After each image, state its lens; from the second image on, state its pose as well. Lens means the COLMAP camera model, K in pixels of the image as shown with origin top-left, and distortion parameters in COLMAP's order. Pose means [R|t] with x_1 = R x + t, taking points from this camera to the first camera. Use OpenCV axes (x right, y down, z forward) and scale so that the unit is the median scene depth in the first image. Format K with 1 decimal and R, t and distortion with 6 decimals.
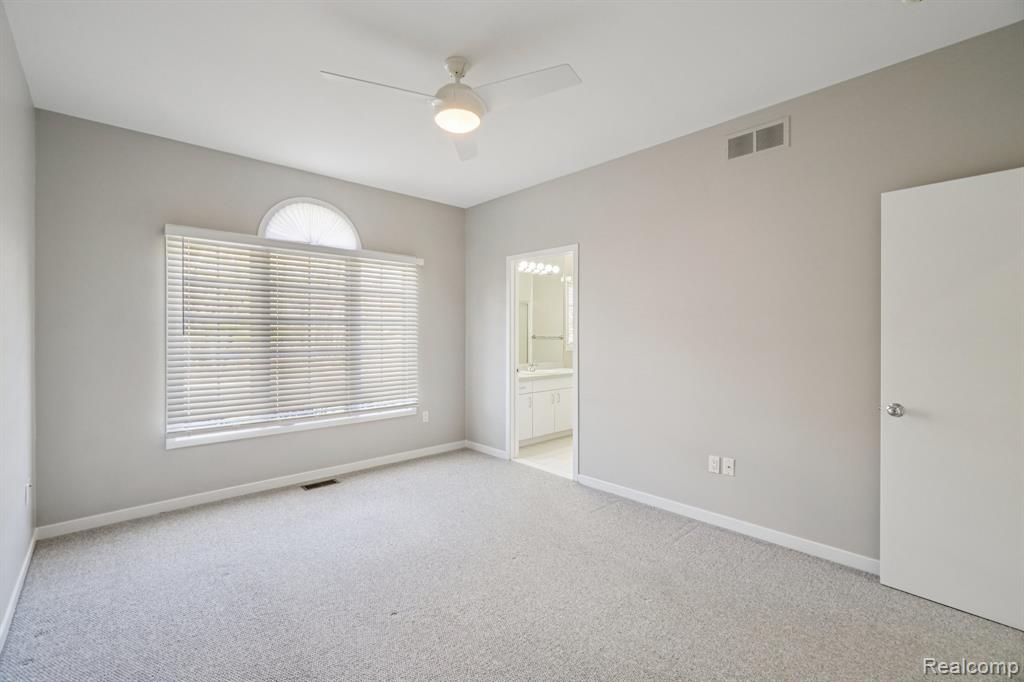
lens RADIAL K [[444.9, 0, 512.9], [0, 444.9, 334.4], [0, 0, 1]] dist [-0.006942, 0.000742]
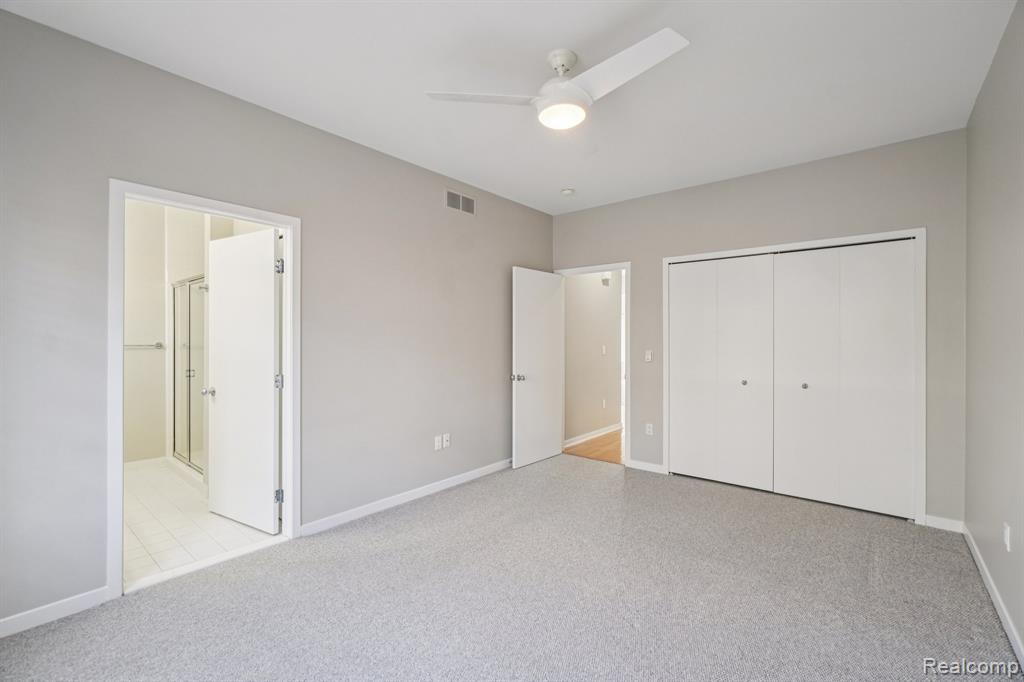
lens RADIAL K [[444.9, 0, 513.0], [0, 444.9, 341.2], [0, 0, 1]] dist [-0.006942, 0.000742]
pose [[-0.122335, -0.005467, 0.992474, -0.723609], [0.002630, 0.999980, 0.005833, -0.002421], [-0.992485, 0.003323, -0.122318, 0.831474]]
